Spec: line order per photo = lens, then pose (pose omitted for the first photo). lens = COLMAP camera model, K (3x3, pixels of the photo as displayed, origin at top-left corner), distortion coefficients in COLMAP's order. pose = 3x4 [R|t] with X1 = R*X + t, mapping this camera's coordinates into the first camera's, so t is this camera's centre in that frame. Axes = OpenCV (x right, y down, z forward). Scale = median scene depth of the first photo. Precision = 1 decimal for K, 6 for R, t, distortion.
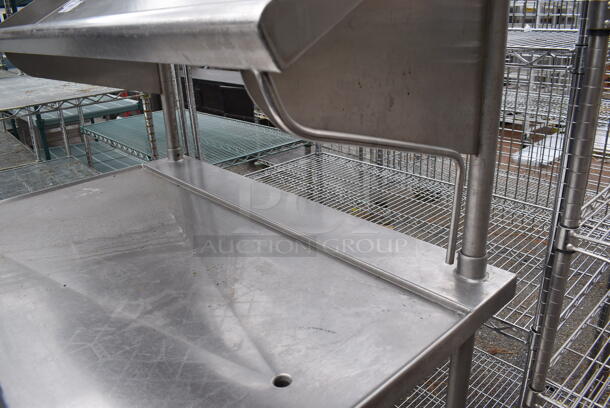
lens RADIAL K [[486.8, 0, 305.0], [0, 486.8, 204.0], [0, 0, 1]] dist [-0.032930, -0.005052]
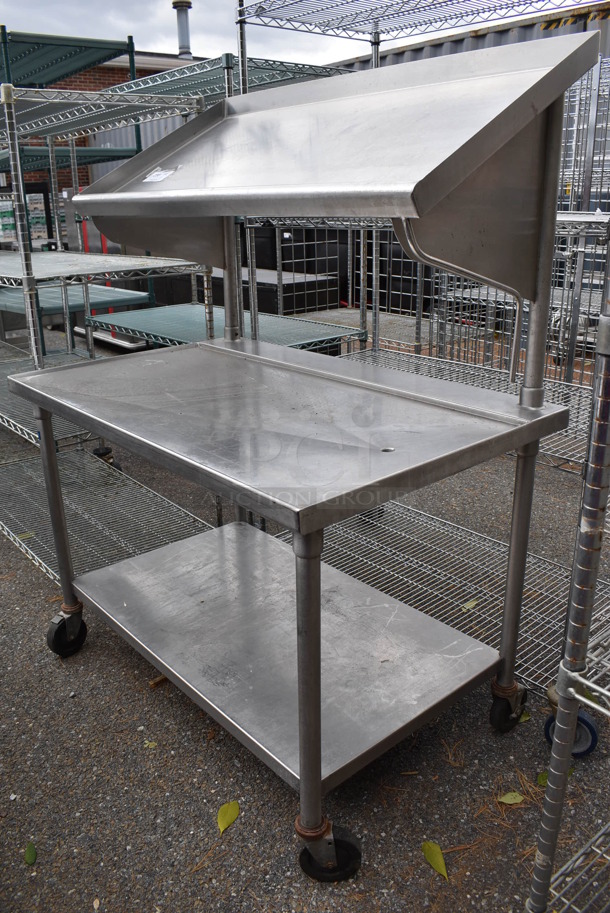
lens RADIAL K [[706.2, 0, 305.0], [0, 706.2, 456.5], [0, 0, 1]] dist [-0.080665, 0.001832]
pose [[0.999625, 0.001921, 0.027311, -0.274871], [-0.000952, 0.999371, -0.035438, 0.343151], [-0.027362, 0.035399, 0.998999, -0.739760]]
